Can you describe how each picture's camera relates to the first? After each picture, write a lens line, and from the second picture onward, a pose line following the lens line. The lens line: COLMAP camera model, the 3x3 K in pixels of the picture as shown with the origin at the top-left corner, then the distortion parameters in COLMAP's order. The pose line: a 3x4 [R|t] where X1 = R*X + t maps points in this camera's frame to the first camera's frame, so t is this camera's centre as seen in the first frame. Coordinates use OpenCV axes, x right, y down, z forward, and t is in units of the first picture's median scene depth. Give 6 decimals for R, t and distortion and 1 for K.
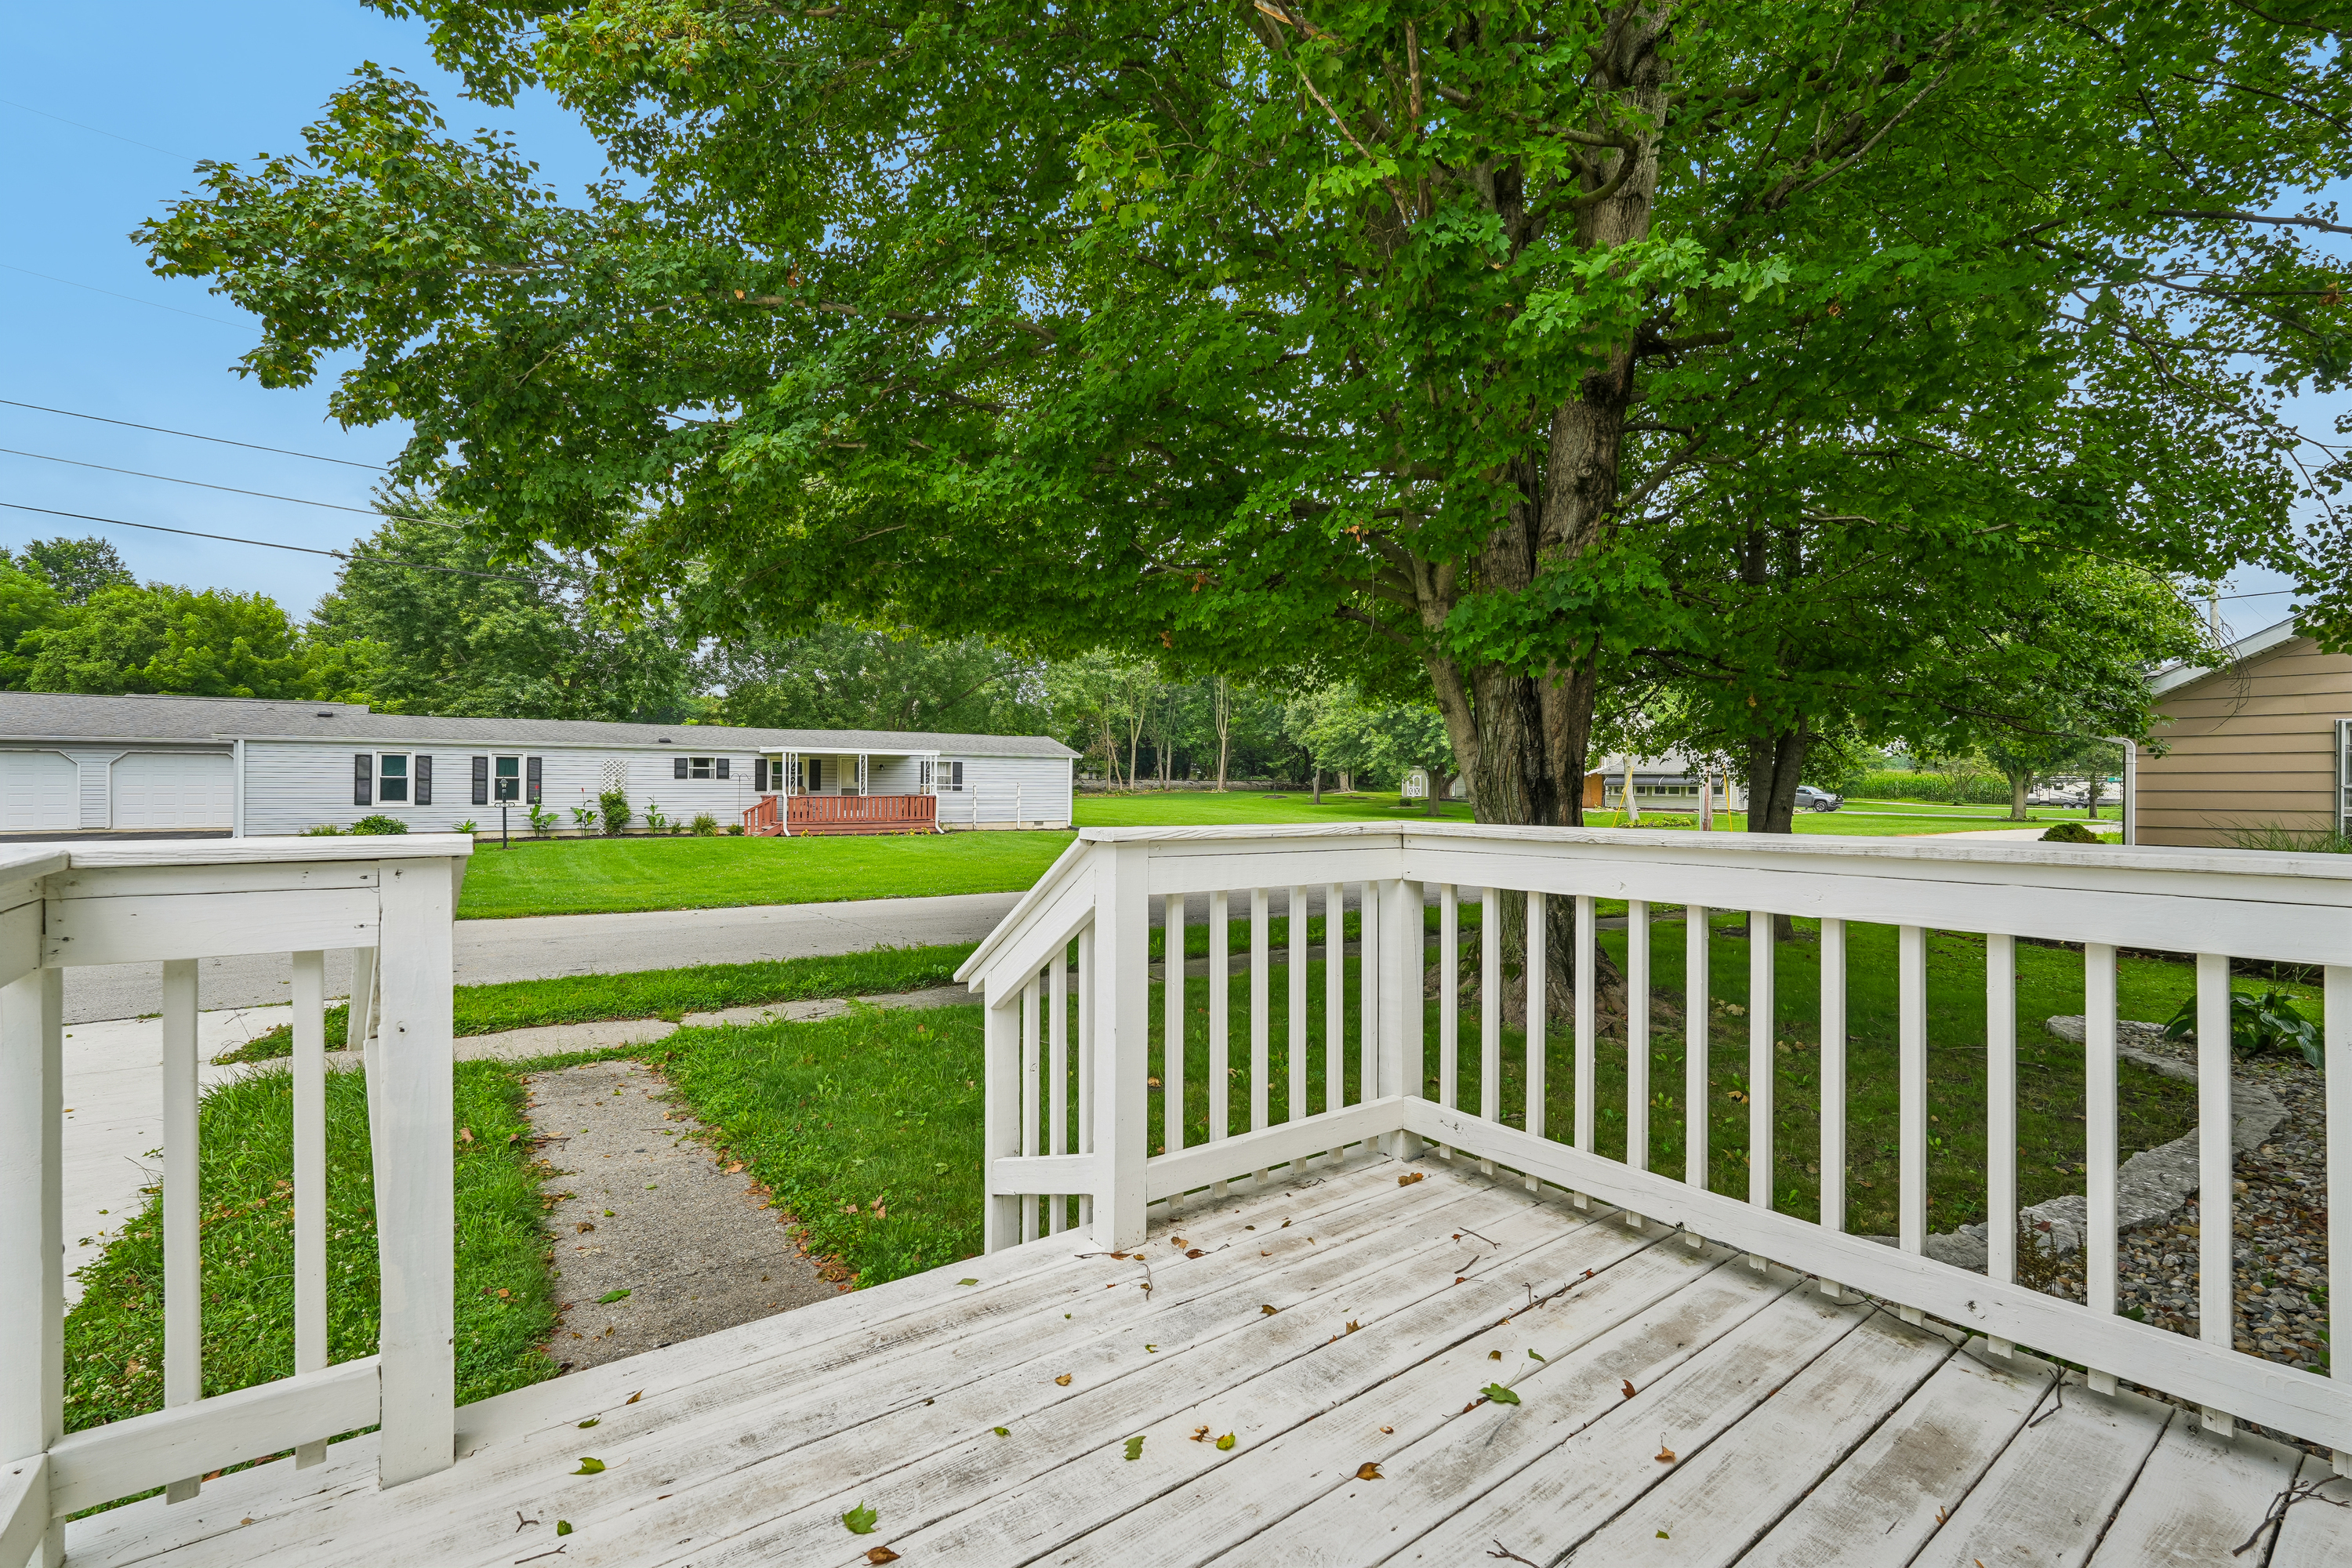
lens RADIAL K [[1029.5, 0, 1184.6], [0, 1029.5, 786.0], [0, 0, 1]] dist [-0.003792, 0.000010]
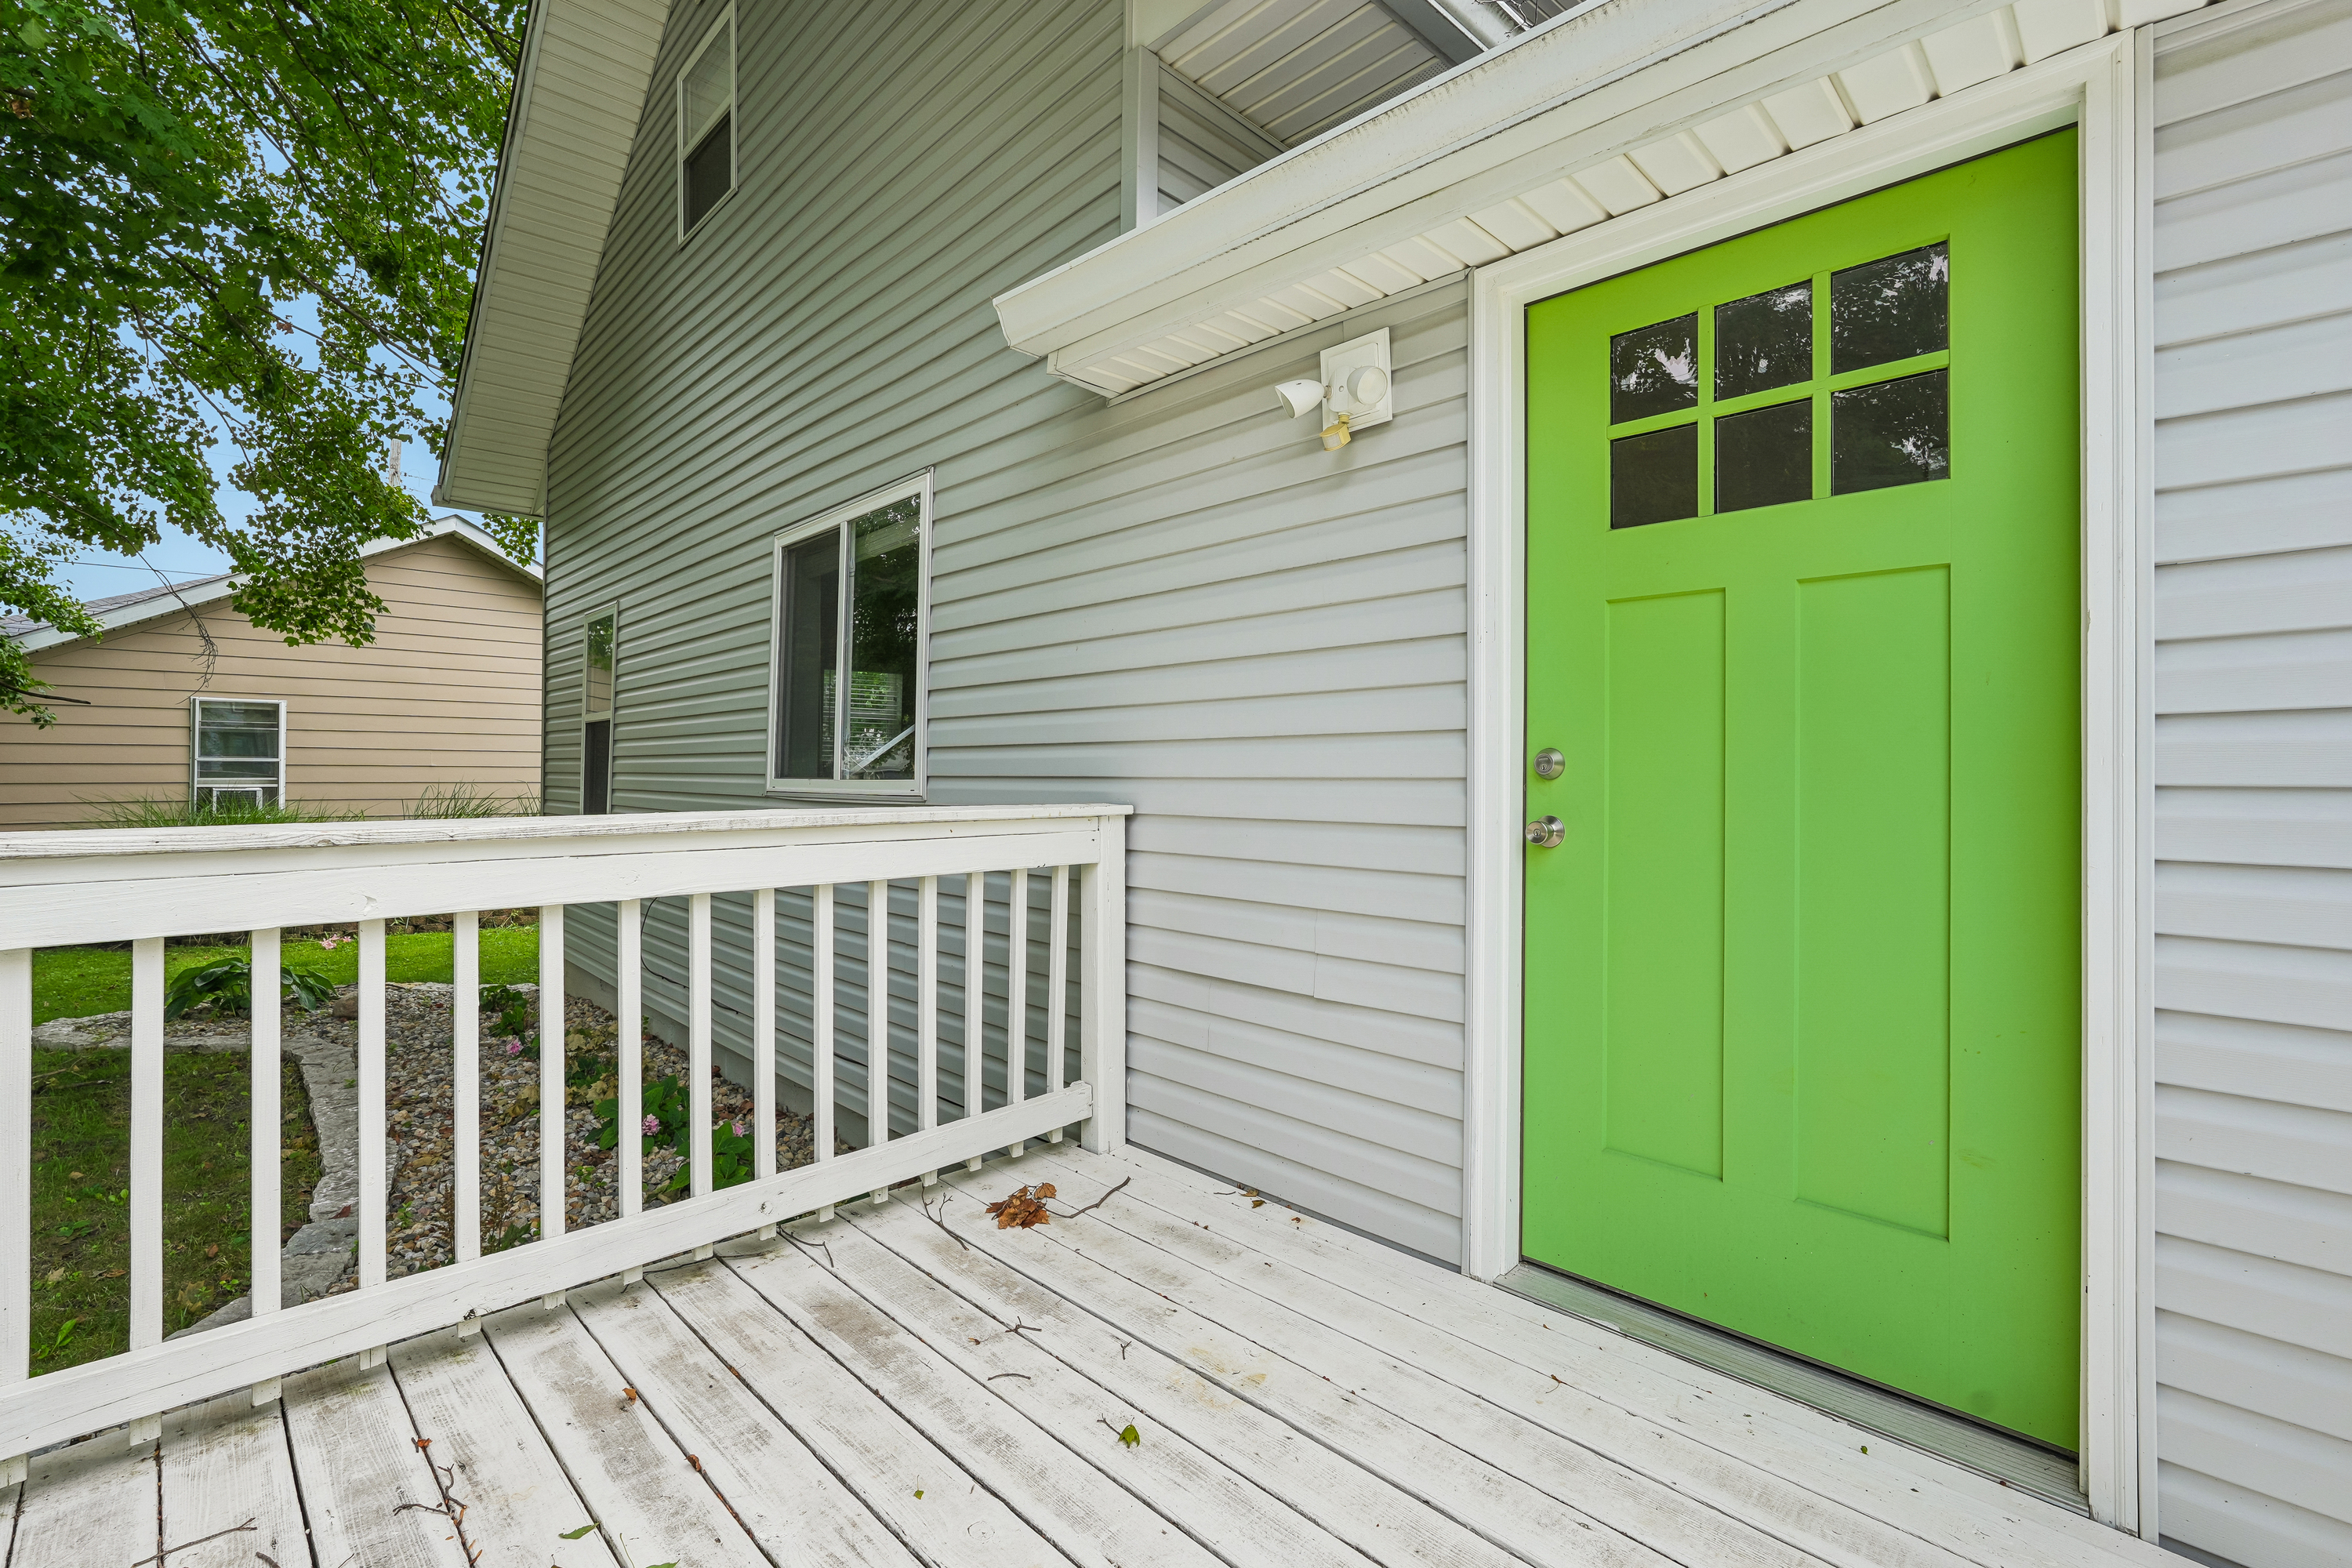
lens RADIAL K [[1029.5, 0, 1191.9], [0, 1029.5, 769.1], [0, 0, 1]] dist [-0.003792, 0.000010]
pose [[-0.124831, -0.009654, 0.992131, -0.370880], [-0.000375, 0.999953, 0.009683, -0.001155], [-0.992178, 0.000837, -0.124828, 0.550850]]
